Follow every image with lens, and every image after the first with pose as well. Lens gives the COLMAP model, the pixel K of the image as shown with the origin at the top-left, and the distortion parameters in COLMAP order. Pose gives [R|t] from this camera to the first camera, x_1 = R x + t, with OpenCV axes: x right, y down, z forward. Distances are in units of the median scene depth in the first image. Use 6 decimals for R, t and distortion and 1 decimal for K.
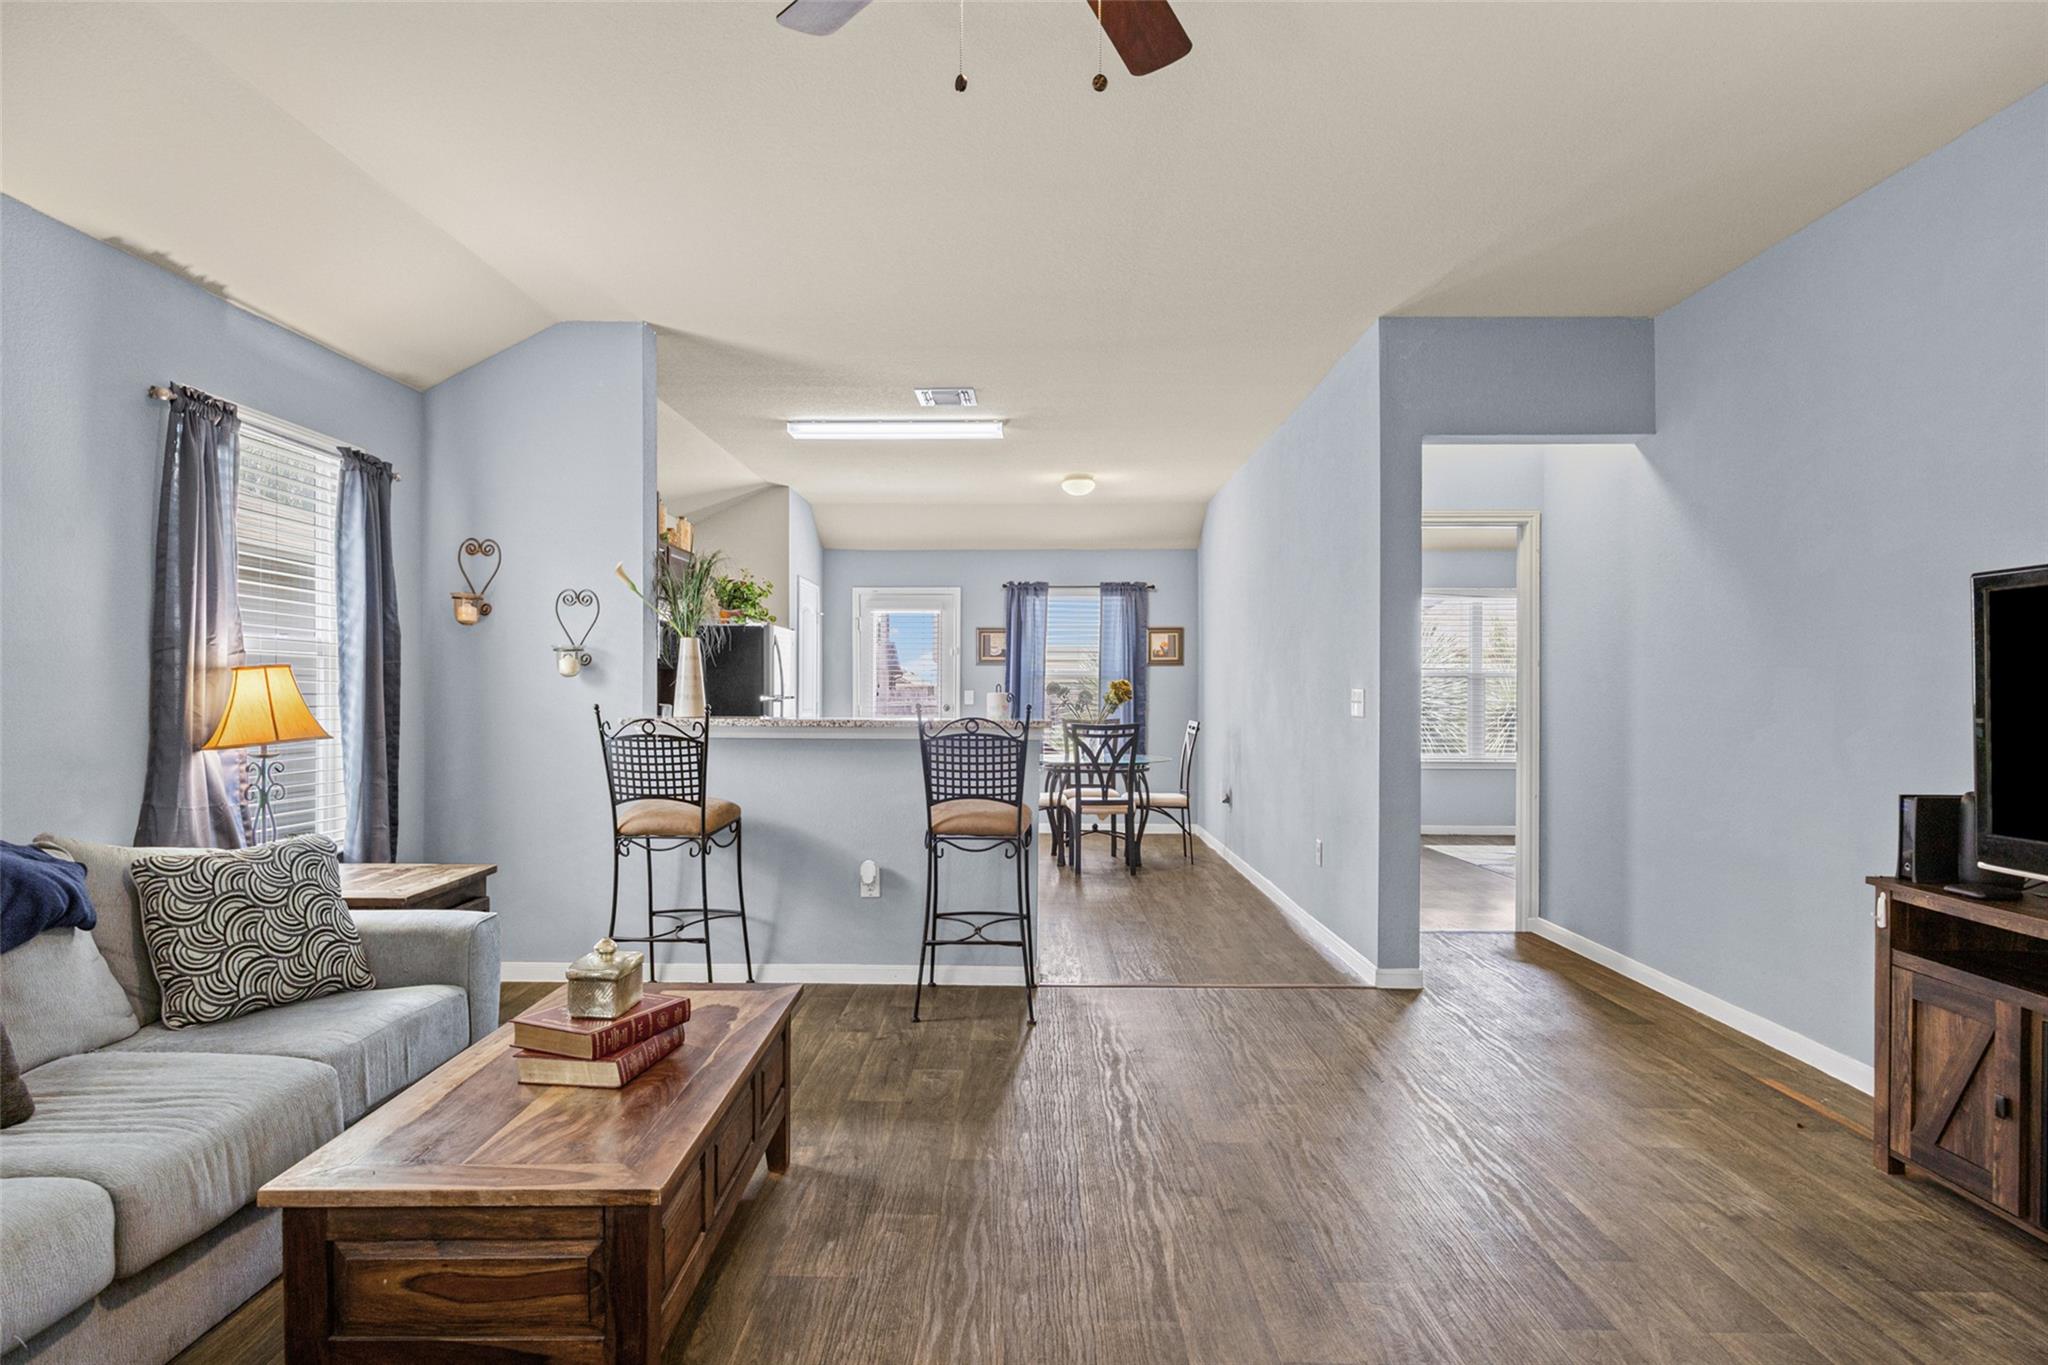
lens RADIAL K [[1116.5, 0, 1009.8], [0, 1116.5, 708.2], [0, 0, 1]] dist [0.000360, -0.000477]
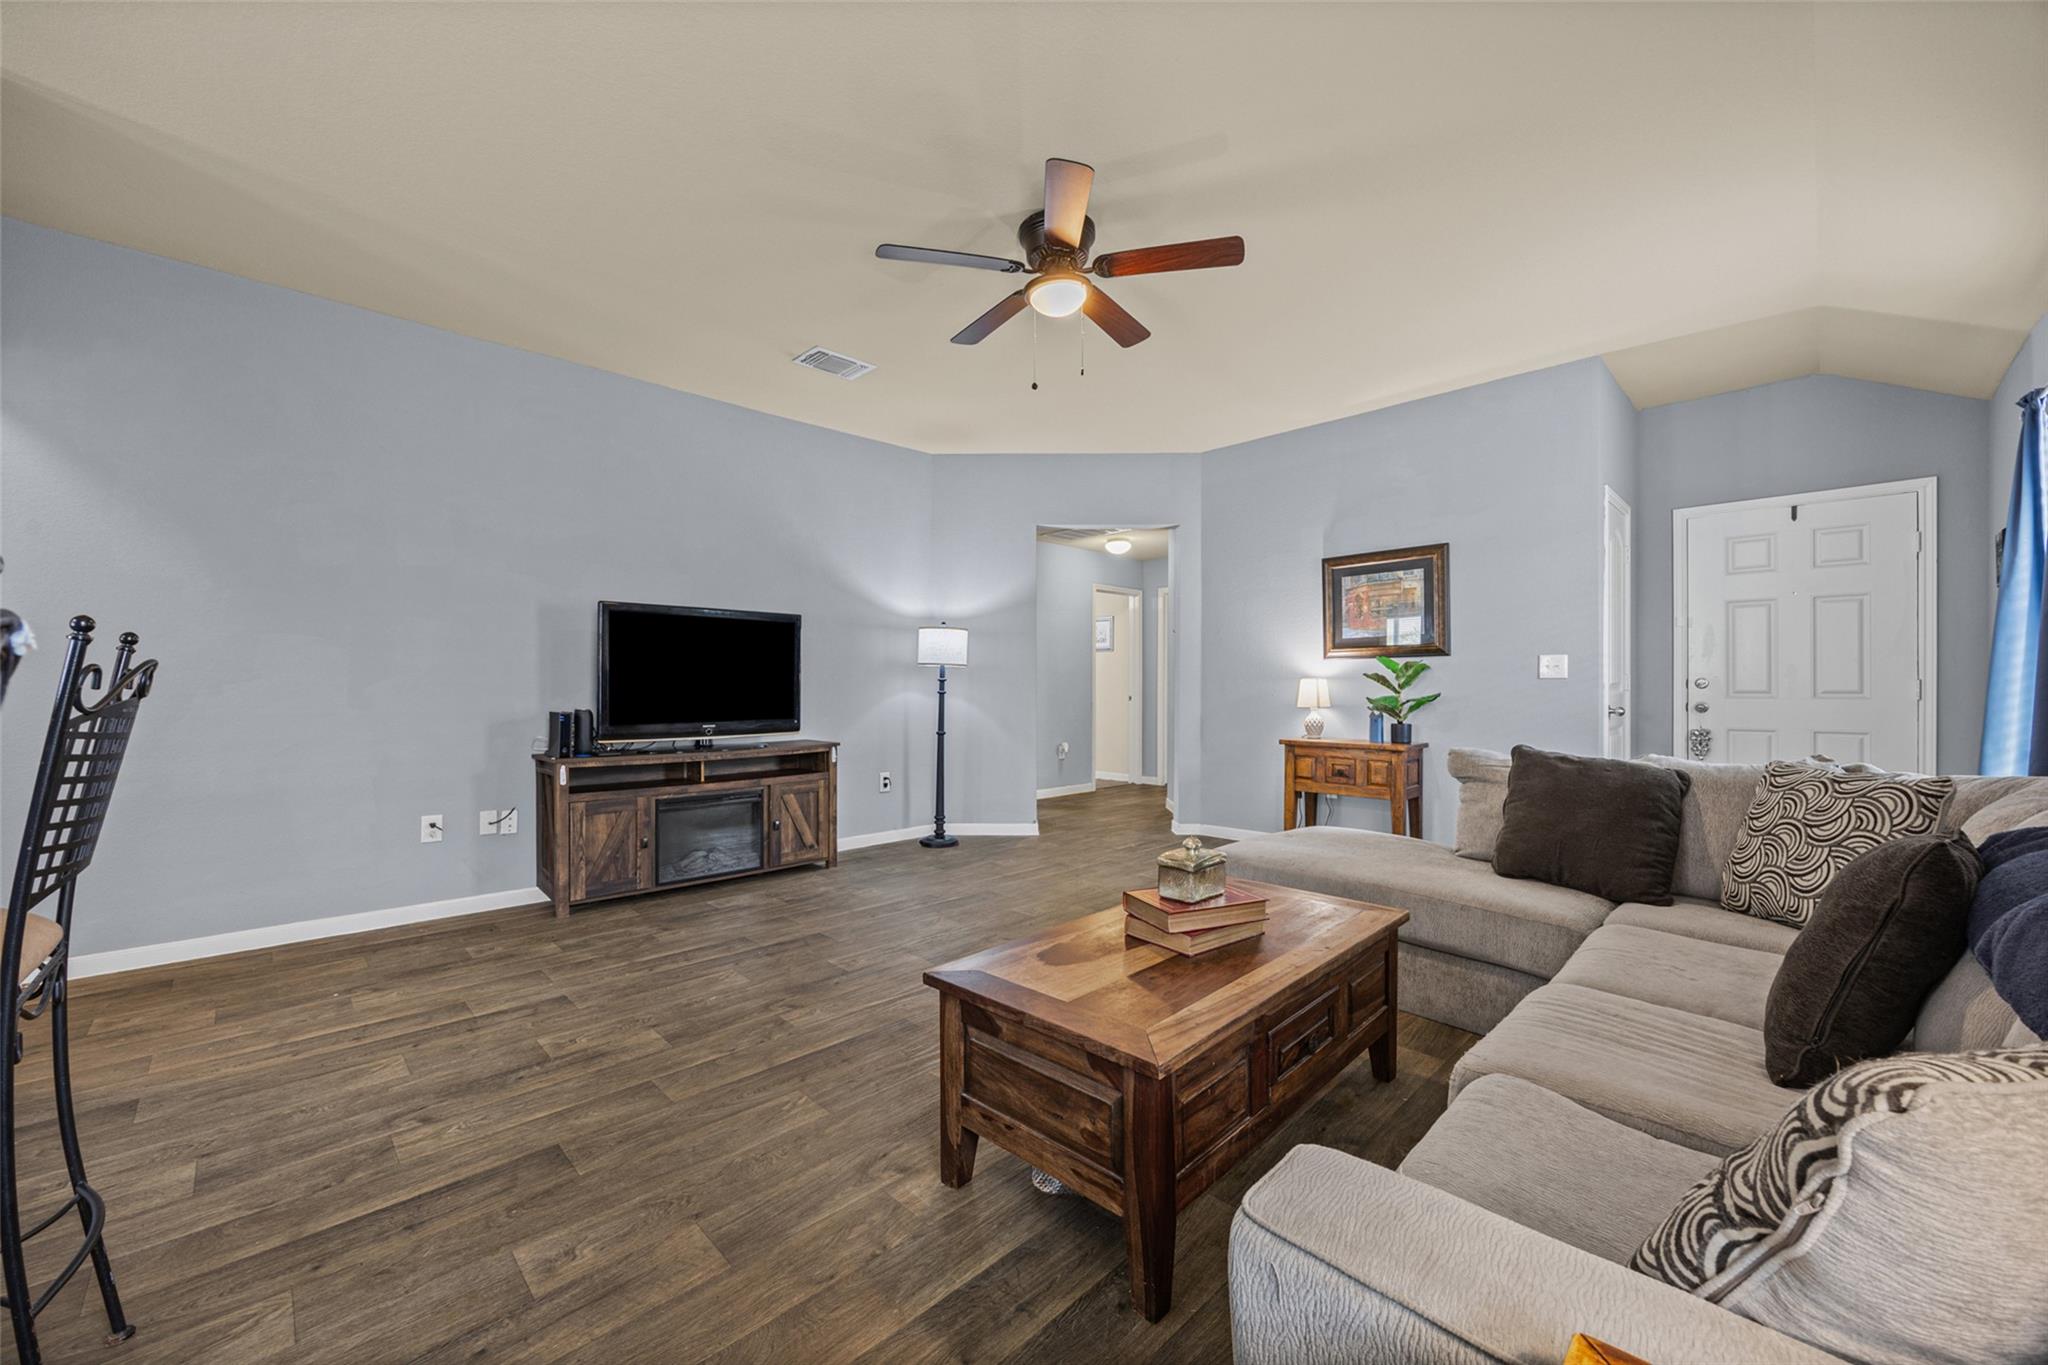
lens RADIAL K [[786.5, 0, 1021.1], [0, 786.5, 680.9], [0, 0, 1]] dist [-0.003203, -0.000046]
pose [[-0.717080, 0.003657, 0.696981, -0.411441], [0.009098, 0.999950, 0.004113, 0.016752], [-0.696932, 0.009290, -0.717078, 0.865852]]
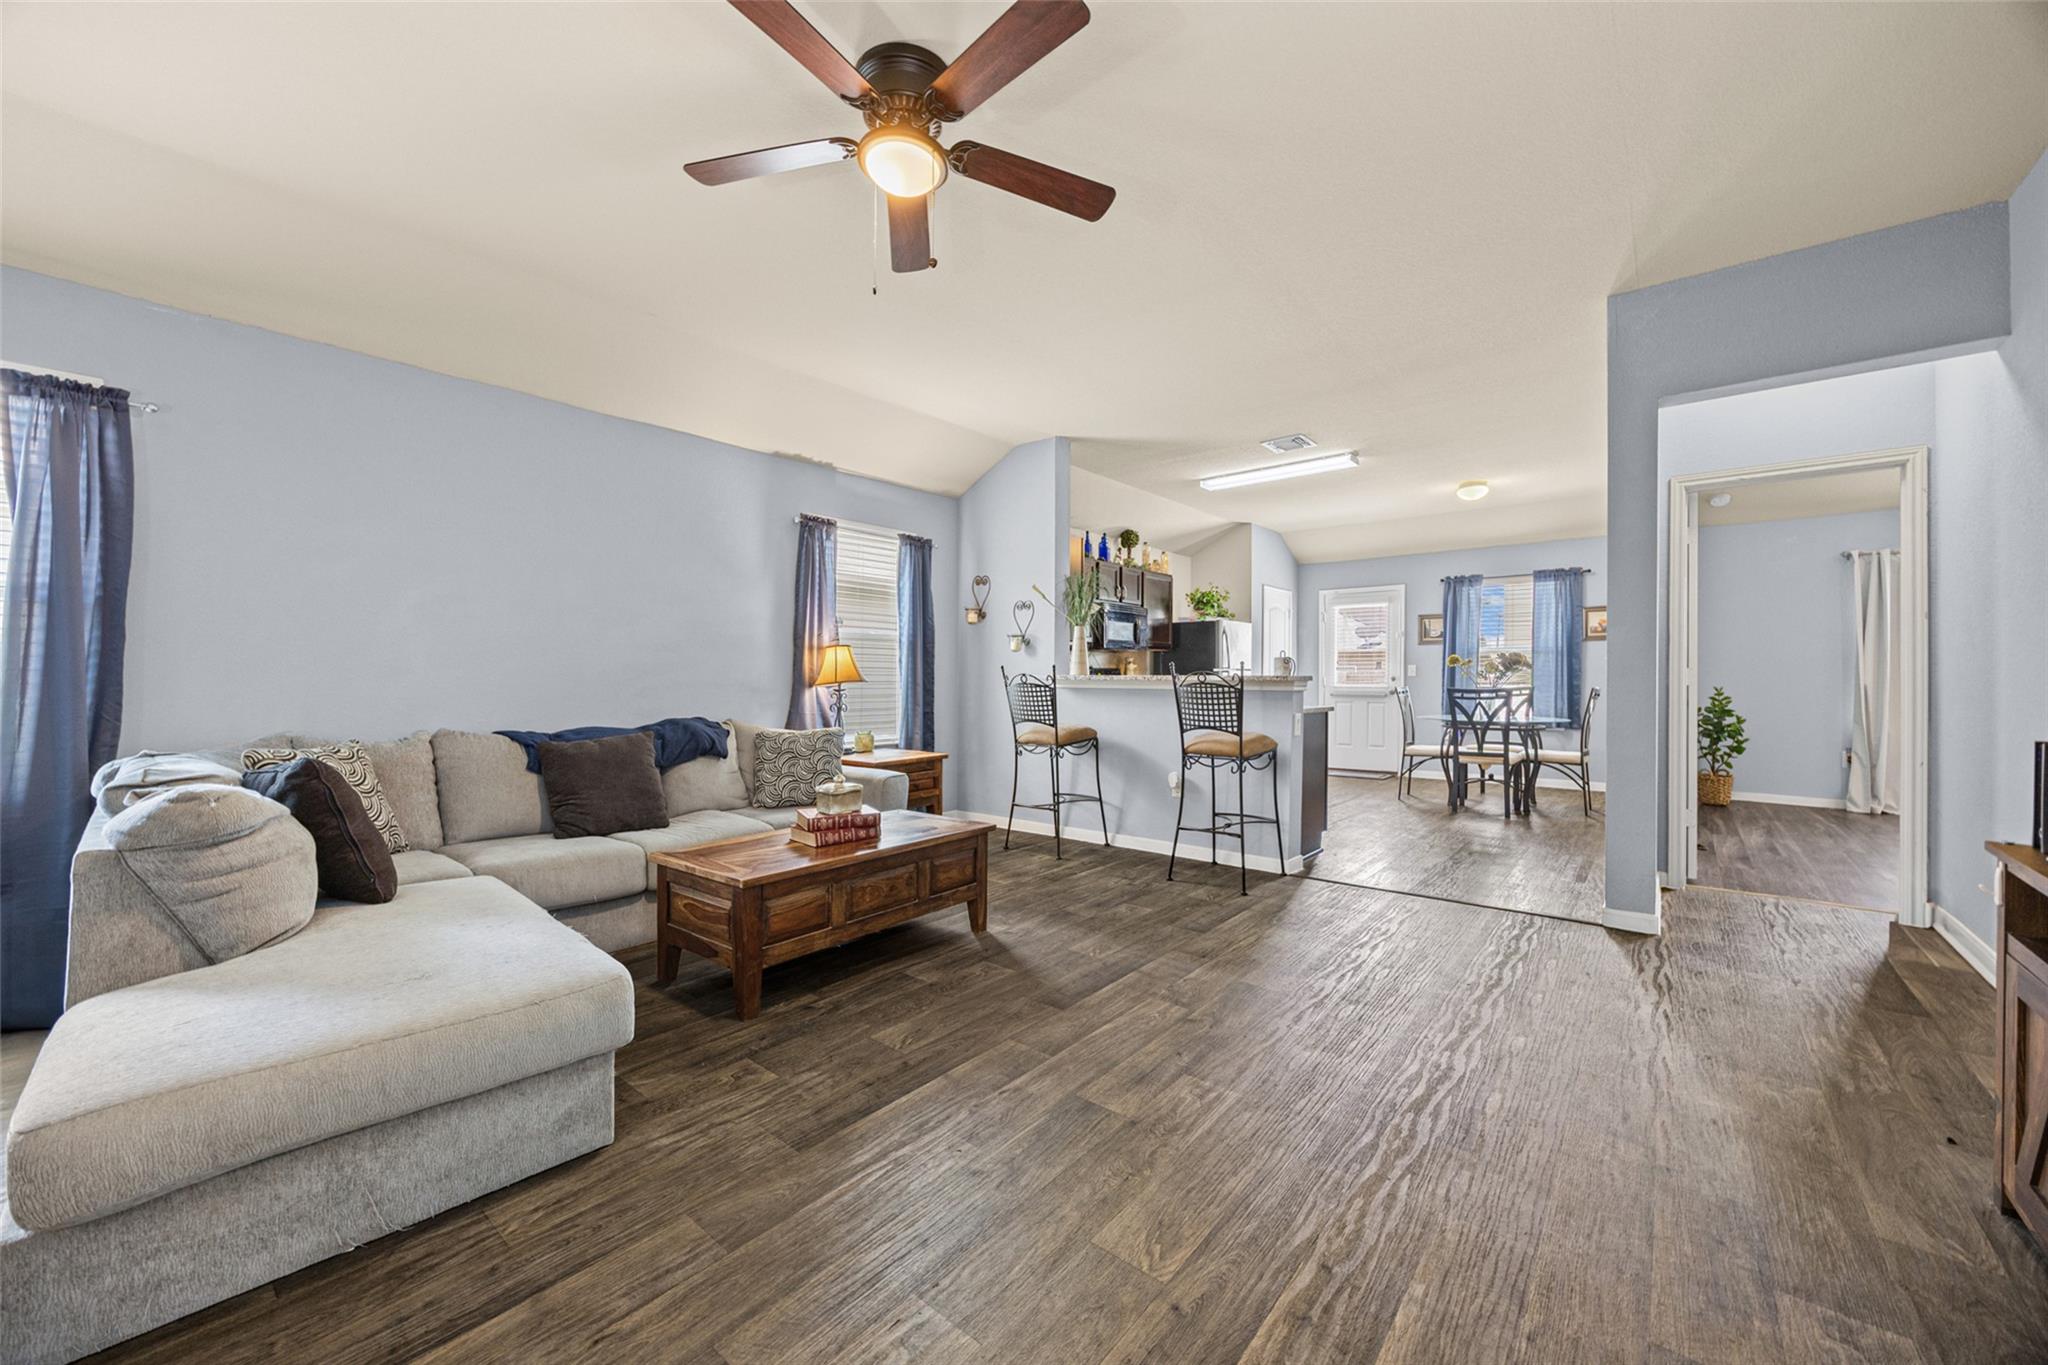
lens RADIAL K [[777.5, 0, 1024.0], [0, 777.5, 682.5], [0, 0, 1]] dist [-0.001347, 0.000041]
pose [[0.781476, 0.001181, -0.623934, 0.359399], [-0.006829, 0.999955, -0.006660, 0.027049], [0.623898, 0.009466, 0.781449, 0.074881]]
